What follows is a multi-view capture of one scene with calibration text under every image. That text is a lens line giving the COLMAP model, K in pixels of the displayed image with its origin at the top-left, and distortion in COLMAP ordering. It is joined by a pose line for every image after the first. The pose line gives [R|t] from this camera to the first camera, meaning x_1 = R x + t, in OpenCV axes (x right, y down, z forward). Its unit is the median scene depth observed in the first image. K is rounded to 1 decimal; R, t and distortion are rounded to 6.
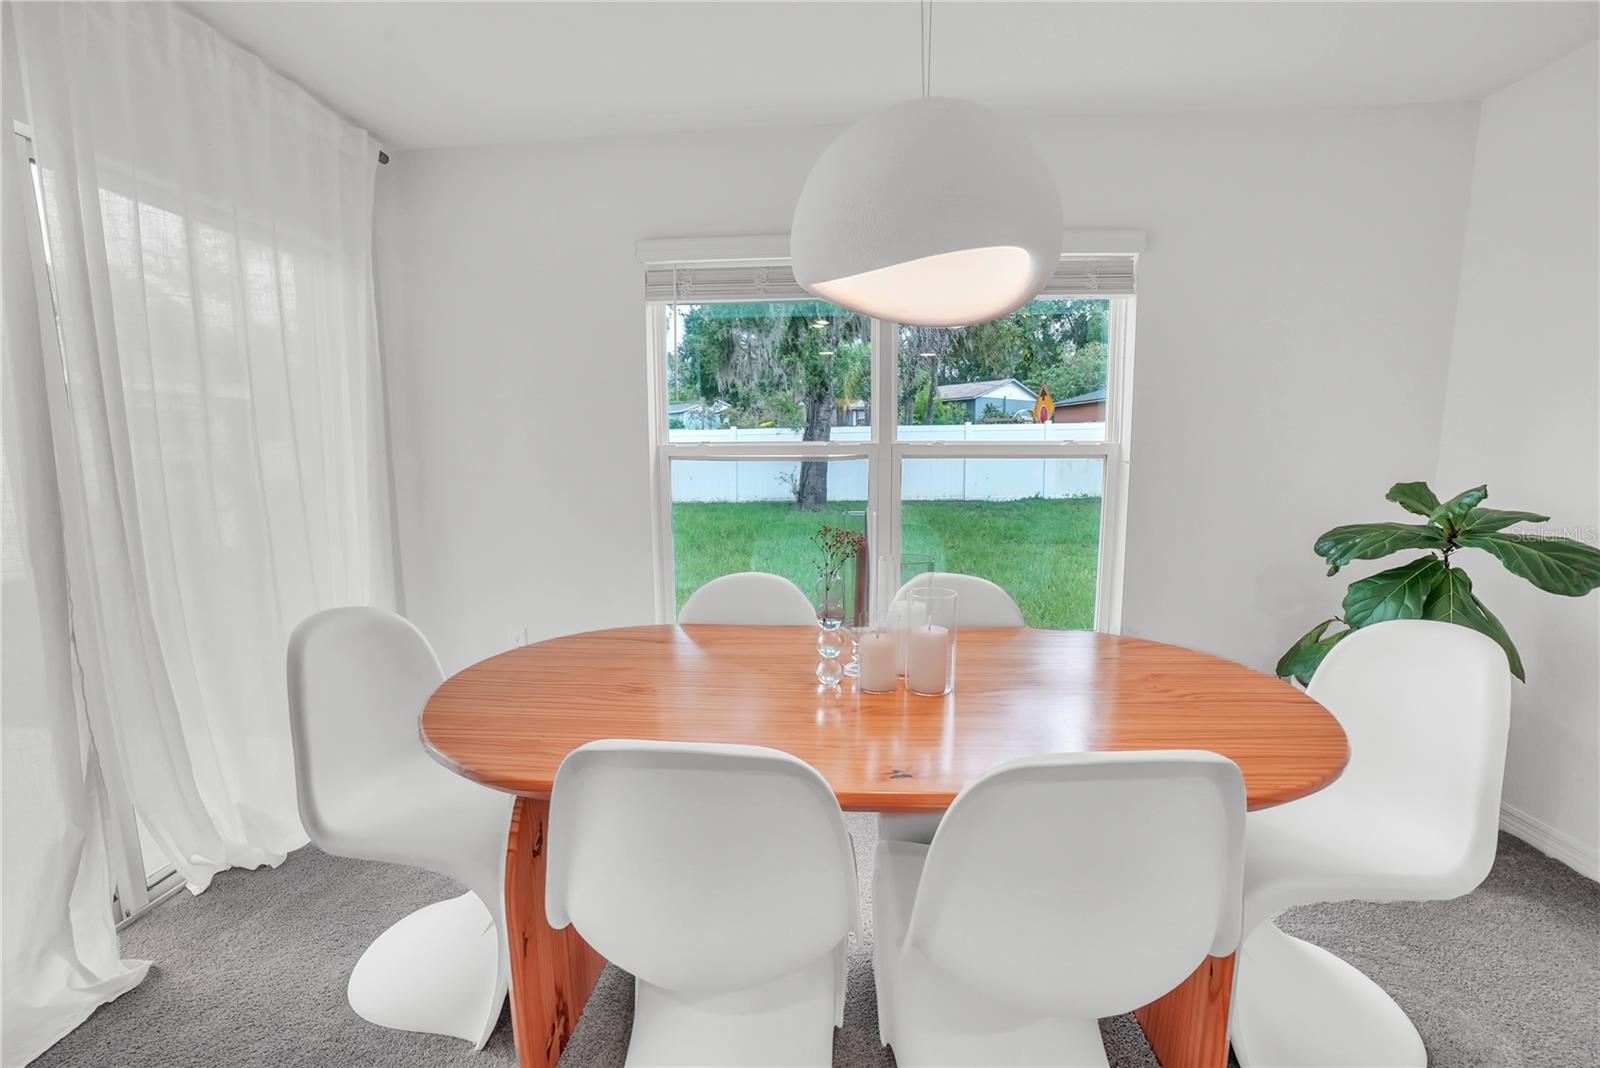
lens RADIAL K [[643.6, 0, 800.0], [0, 643.6, 534.0], [0, 0, 1]] dist [-0.058536, 0.020904]
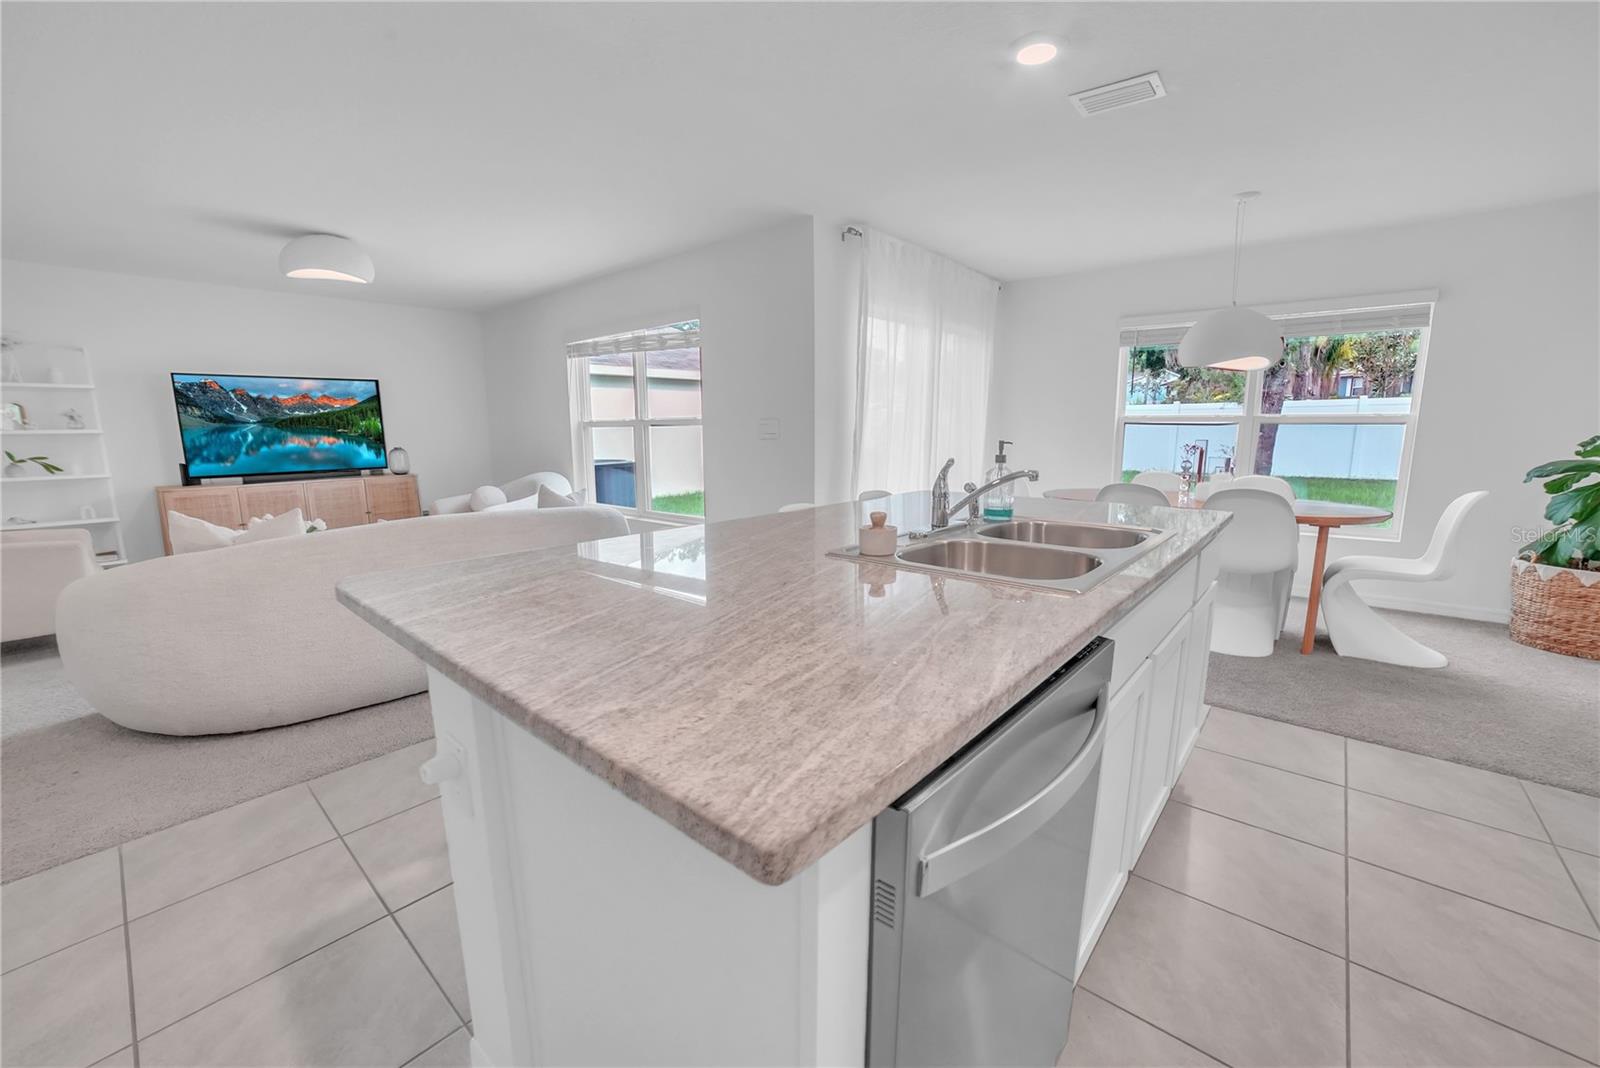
lens RADIAL K [[613.3, 0, 800.0], [0, 613.3, 534.0], [0, 0, 1]] dist [-0.001374, -0.000196]
pose [[0.795718, 0.113528, -0.594933, 0.038438], [-0.085312, 0.993491, 0.075479, 0.036780], [0.599629, -0.009305, 0.800224, -0.246706]]
